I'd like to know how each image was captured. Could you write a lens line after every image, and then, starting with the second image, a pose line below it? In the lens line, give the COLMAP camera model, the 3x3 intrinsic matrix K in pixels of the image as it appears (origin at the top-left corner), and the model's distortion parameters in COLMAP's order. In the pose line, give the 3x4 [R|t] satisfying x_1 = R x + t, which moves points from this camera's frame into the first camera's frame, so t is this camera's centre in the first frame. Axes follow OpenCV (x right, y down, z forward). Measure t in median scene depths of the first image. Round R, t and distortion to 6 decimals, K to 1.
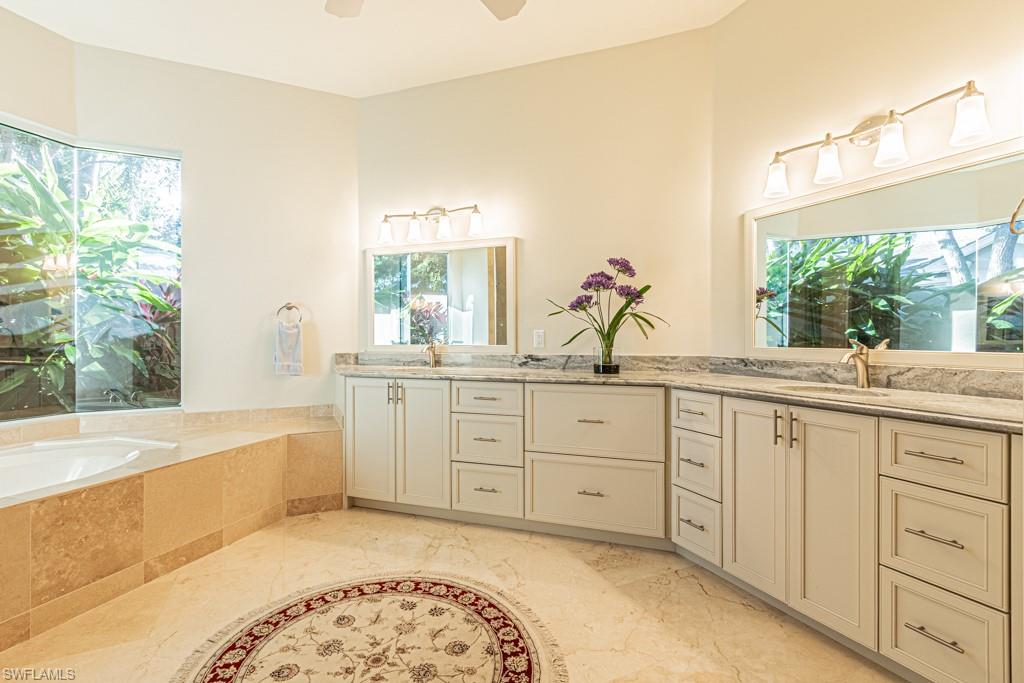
lens RADIAL K [[470.2, 0, 508.0], [0, 470.2, 335.2], [0, 0, 1]] dist [0.001552, 0.000184]
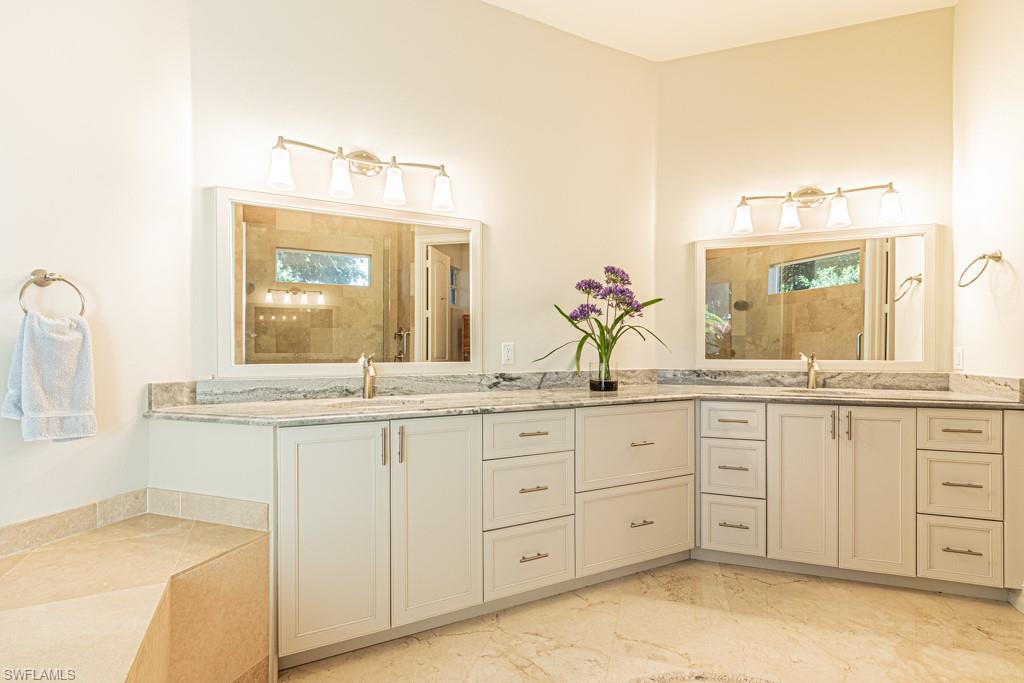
lens RADIAL K [[467.5, 0, 511.8], [0, 467.5, 352.2], [0, 0, 1]] dist [-0.000936, 0.000017]
pose [[0.697834, -0.001069, 0.716258, -0.588952], [-0.002283, 0.999990, 0.003716, 0.003373], [-0.716256, -0.004229, 0.697825, 0.507430]]
